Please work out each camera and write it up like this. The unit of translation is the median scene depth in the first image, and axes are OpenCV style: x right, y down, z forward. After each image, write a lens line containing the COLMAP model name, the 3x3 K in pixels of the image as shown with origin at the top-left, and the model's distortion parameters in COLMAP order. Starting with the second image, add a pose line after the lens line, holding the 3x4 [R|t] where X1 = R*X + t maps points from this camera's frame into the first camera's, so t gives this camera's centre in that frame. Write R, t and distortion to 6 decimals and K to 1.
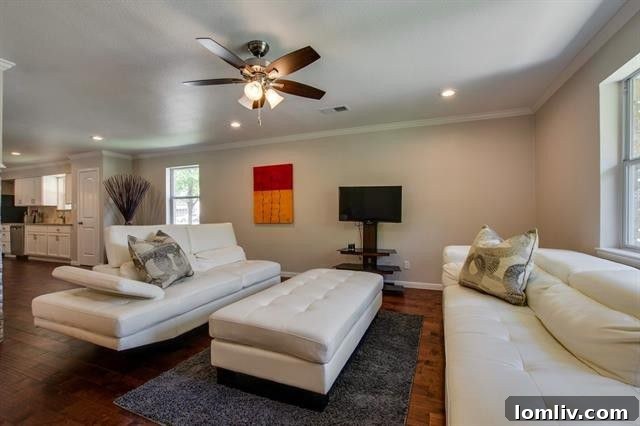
lens RADIAL K [[282.5, 0, 319.0], [0, 282.5, 218.6], [0, 0, 1]] dist [-0.016404, -0.000063]
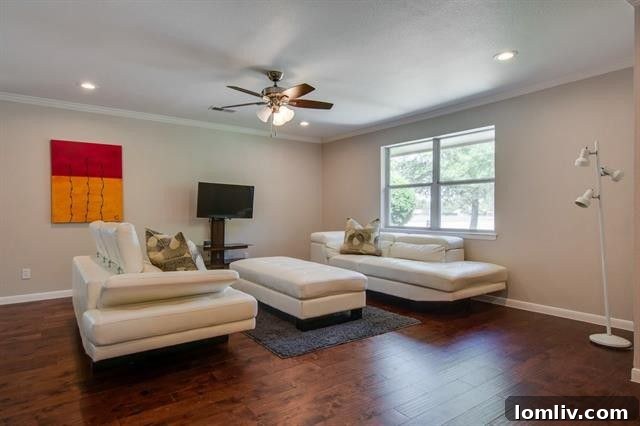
lens RADIAL K [[367.8, 0, 319.3], [0, 367.8, 210.7], [0, 0, 1]] dist [0.005193, 0.000824]
pose [[0.518462, 0.003239, 0.855094, -0.771845], [0.007786, 0.999933, -0.008508, -0.000479], [-0.855065, 0.011069, 0.518403, -0.006530]]
